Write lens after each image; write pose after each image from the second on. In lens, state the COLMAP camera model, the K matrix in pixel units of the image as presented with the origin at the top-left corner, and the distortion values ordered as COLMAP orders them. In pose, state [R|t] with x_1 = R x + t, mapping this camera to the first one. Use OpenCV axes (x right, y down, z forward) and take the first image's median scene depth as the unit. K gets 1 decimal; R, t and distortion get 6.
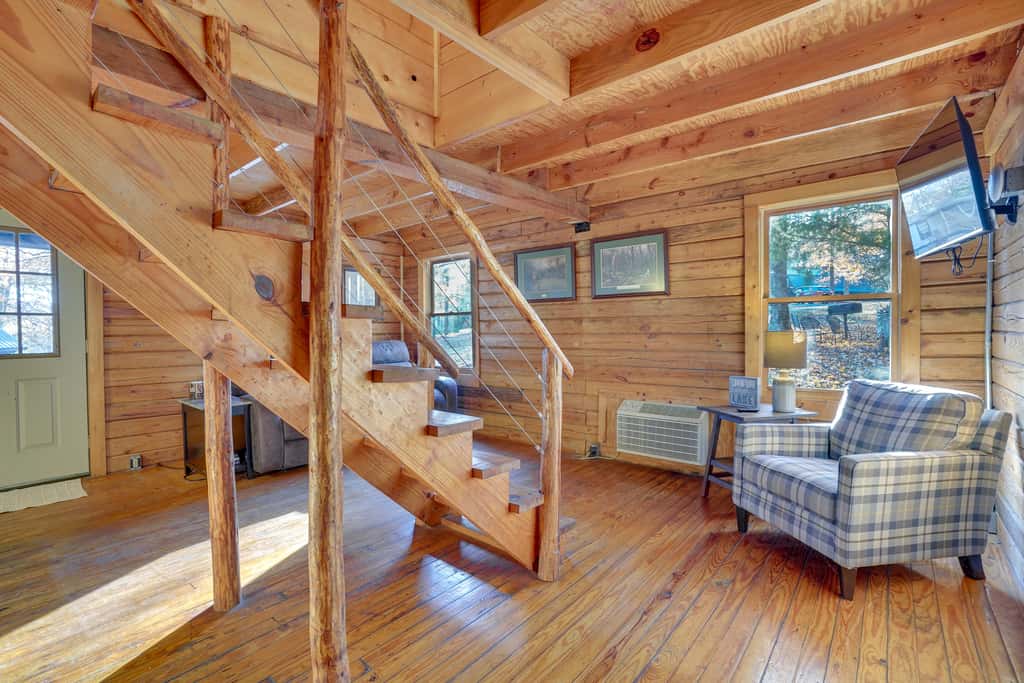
lens RADIAL K [[474.5, 0, 512.0], [0, 474.5, 341.5], [0, 0, 1]] dist [0.001033, 0.000988]
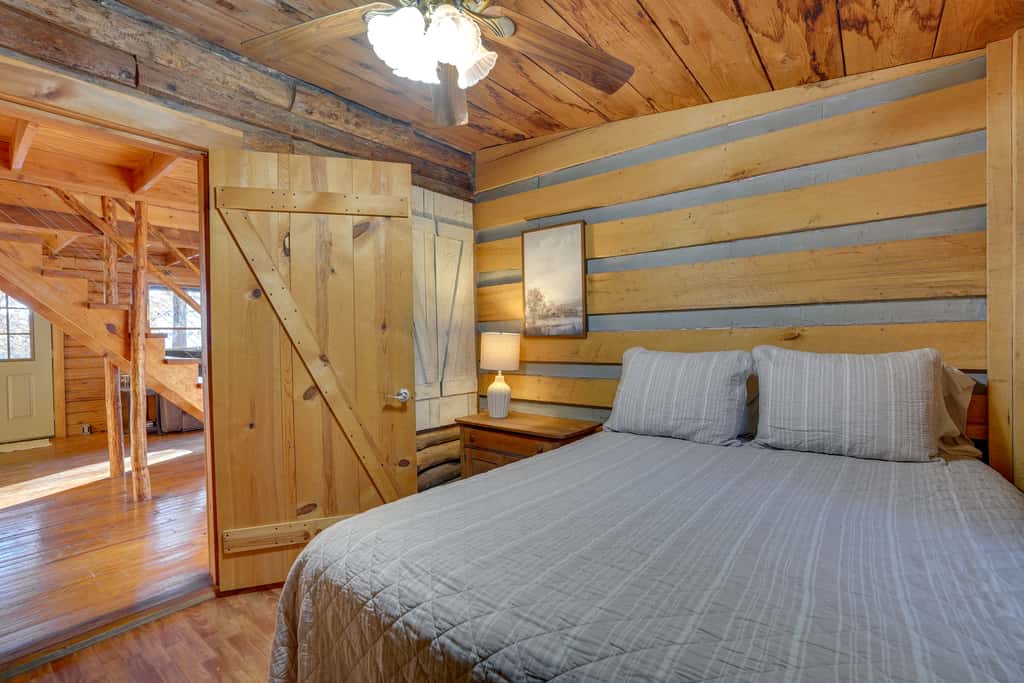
lens RADIAL K [[474.5, 0, 512.0], [0, 474.5, 341.5], [0, 0, 1]] dist [0.001033, 0.000988]
pose [[0.999608, -0.014441, 0.024006, 0.620074], [0.014644, 0.999858, -0.008319, 0.006132], [-0.023882, 0.008667, 0.999677, -0.641223]]
